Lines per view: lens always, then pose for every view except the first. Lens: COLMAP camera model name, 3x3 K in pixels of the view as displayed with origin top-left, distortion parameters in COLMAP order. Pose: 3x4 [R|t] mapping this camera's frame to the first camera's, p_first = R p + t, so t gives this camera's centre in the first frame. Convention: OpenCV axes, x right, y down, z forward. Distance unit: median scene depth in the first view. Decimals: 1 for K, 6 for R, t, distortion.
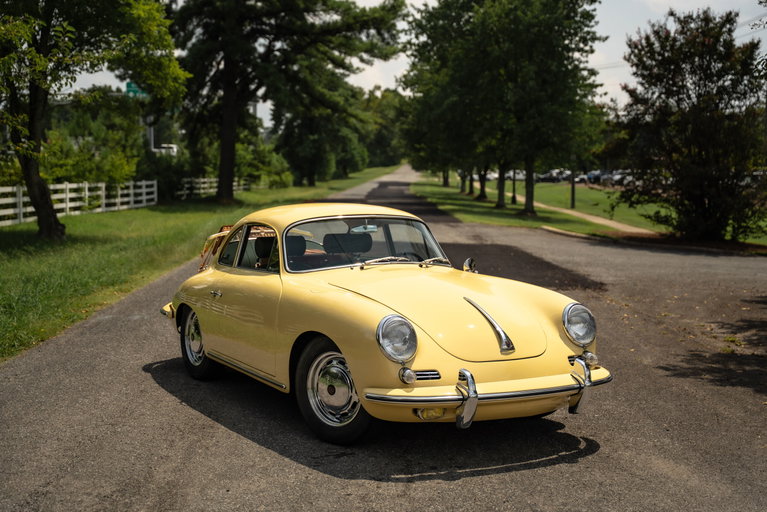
lens RADIAL K [[1086.9, 0, 383.5], [0, 1086.9, 256.0], [0, 0, 1]] dist [0.116318, 0.030998]
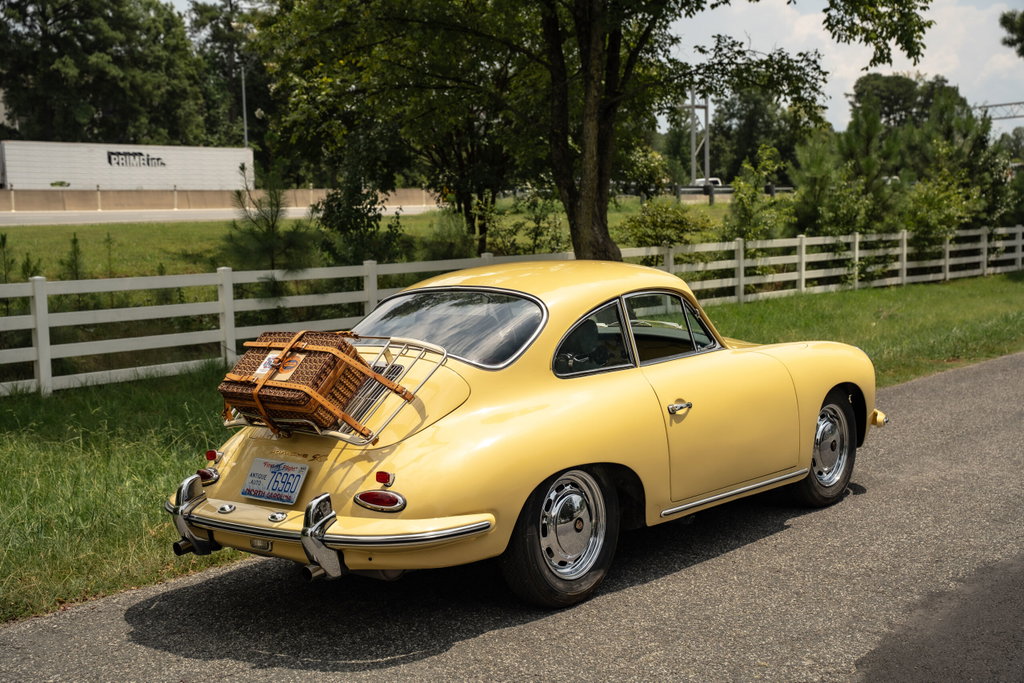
lens RADIAL K [[1267.6, 0, 512.0], [0, 1267.6, 341.5], [0, 0, 1]] dist [0.004254, 0.522402]
pose [[0.765791, 0.039034, -0.641903, 0.014547], [-0.025349, 0.999213, 0.030520, -0.024166], [0.642589, -0.007100, 0.766178, 0.343260]]
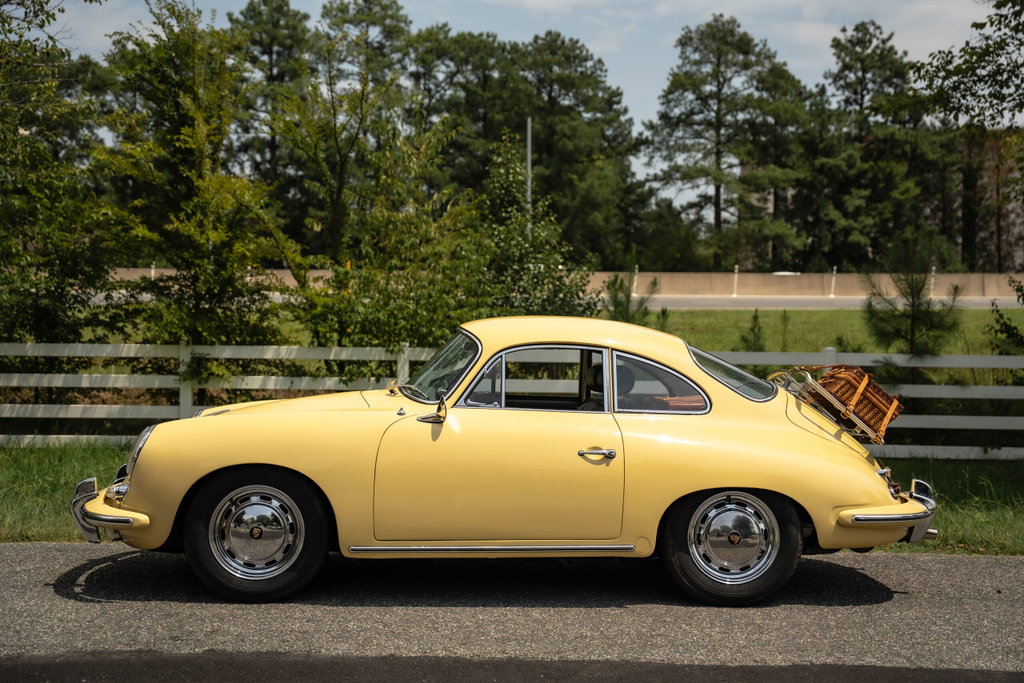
lens RADIAL K [[1451.1, 0, 512.0], [0, 1451.1, 341.5], [0, 0, 1]] dist [0.116318, 0.030998]
pose [[0.025323, 0.012367, -0.999603, 0.083693], [-0.090533, 0.995843, 0.010027, -0.028870], [0.995571, 0.090243, 0.026337, 0.455579]]
